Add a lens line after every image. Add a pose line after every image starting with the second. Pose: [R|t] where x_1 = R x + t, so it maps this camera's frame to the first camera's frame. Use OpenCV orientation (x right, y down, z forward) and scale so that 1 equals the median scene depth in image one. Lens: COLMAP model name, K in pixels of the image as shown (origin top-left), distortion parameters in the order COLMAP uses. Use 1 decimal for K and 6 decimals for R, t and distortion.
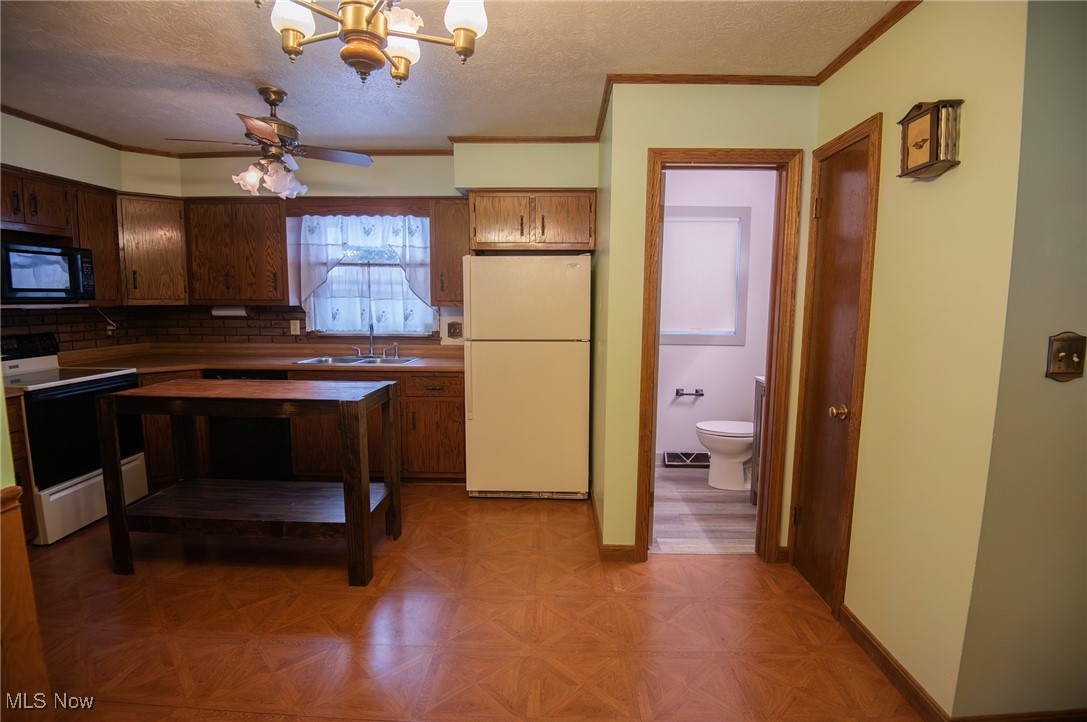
lens RADIAL K [[508.2, 0, 553.0], [0, 508.2, 364.8], [0, 0, 1]] dist [-0.023010, -0.015431]
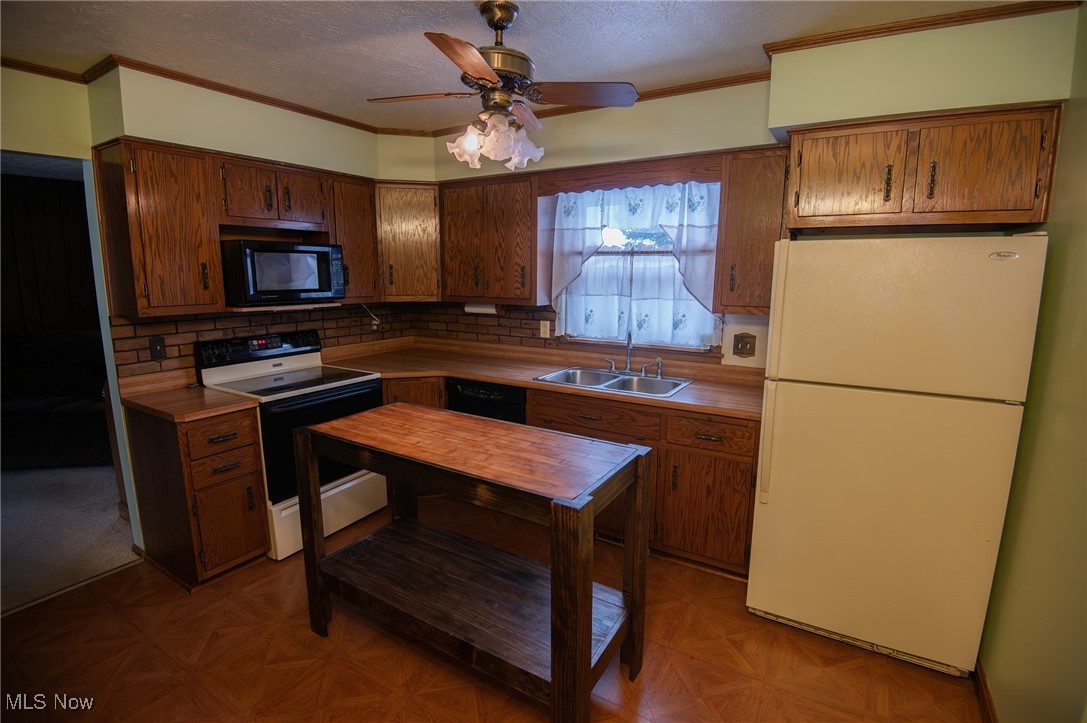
lens RADIAL K [[506.6, 0, 549.8], [0, 506.6, 363.1], [0, 0, 1]] dist [-0.002344, -0.028420]
pose [[0.864019, 0.084584, -0.496304, -0.089106], [-0.060258, 0.996074, 0.064854, -0.083879], [0.499841, -0.026129, 0.865723, 0.307184]]
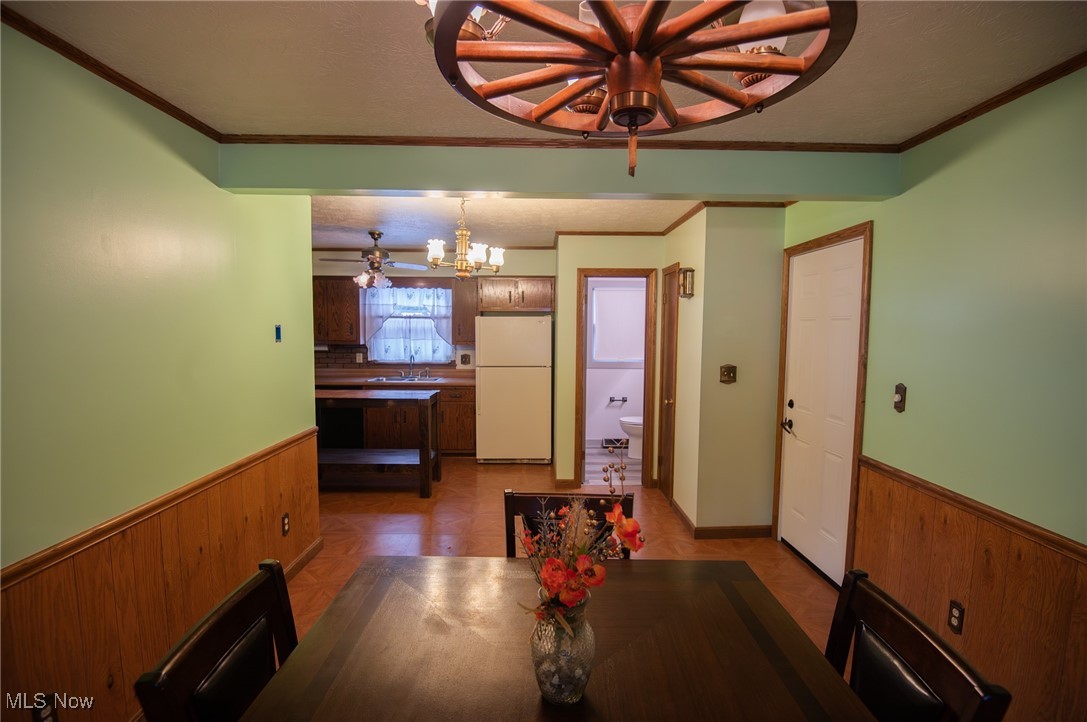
lens RADIAL K [[506.6, 0, 549.8], [0, 506.6, 362.6], [0, 0, 1]] dist [-0.002344, -0.028420]
pose [[0.999473, -0.003836, 0.032248, 0.012920], [0.005325, 0.998917, -0.046231, 0.015147], [-0.032036, 0.046378, 0.998410, -0.613489]]
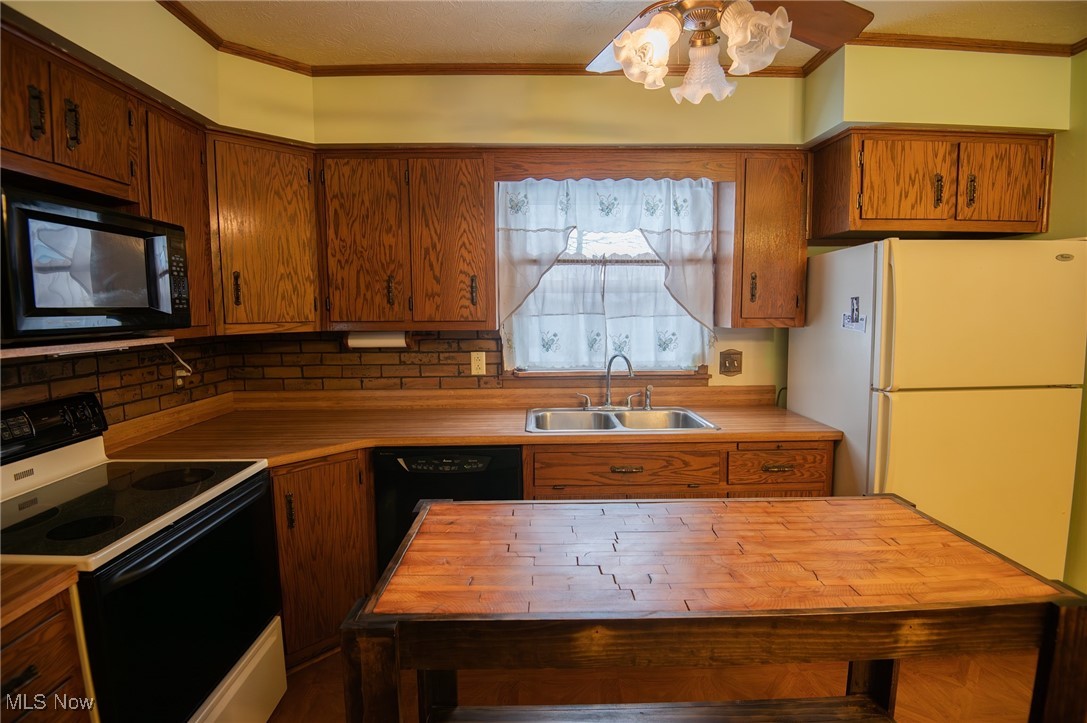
lens RADIAL K [[515.2, 0, 543.5], [0, 515.2, 361.5], [0, 0, 1]] dist [-0.000351, -0.028686]
pose [[0.999281, -0.020121, 0.032145, -0.516899], [0.020828, 0.999545, -0.021802, -0.069835], [-0.031692, 0.022456, 0.999245, 0.412449]]
